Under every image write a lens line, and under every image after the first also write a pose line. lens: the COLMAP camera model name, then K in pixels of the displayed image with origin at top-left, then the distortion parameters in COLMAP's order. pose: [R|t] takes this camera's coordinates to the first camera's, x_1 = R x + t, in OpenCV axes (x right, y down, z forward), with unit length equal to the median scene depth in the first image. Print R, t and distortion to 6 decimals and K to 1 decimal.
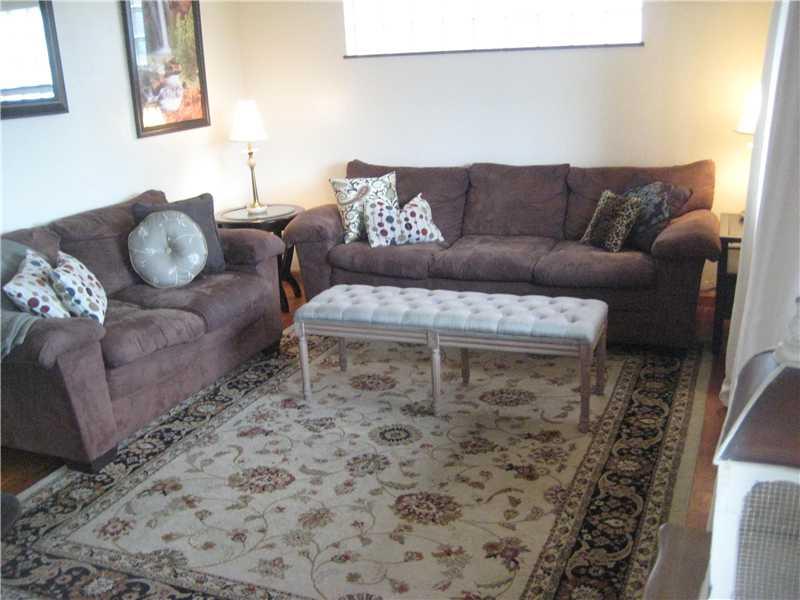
lens RADIAL K [[851.5, 0, 400.0], [0, 851.5, 300.0], [0, 0, 1]] dist [-0.157584, 0.218735]
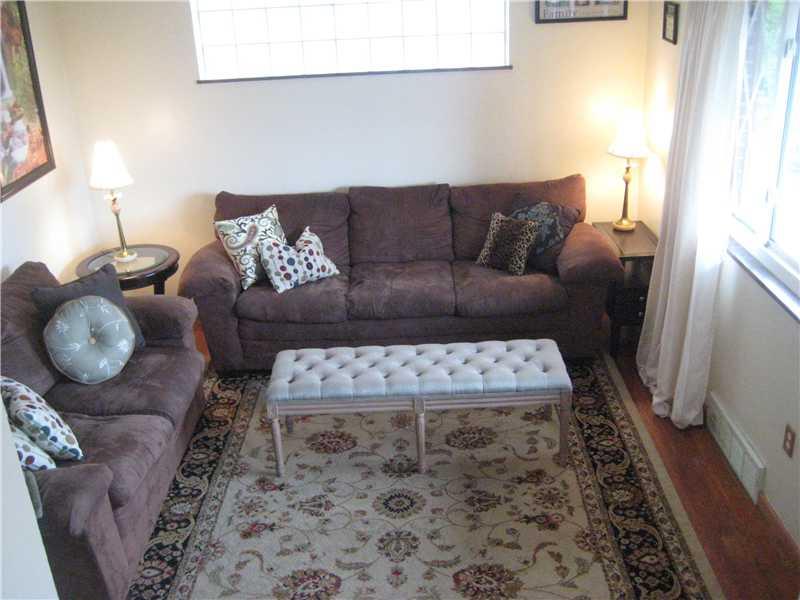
lens RADIAL K [[851.5, 0, 400.0], [0, 851.5, 300.0], [0, 0, 1]] dist [-0.157584, 0.218735]
pose [[0.927415, -0.137600, 0.347805, -0.273264], [0.104867, 0.988234, 0.111342, -0.166257], [-0.359034, -0.066787, 0.930932, 0.051633]]
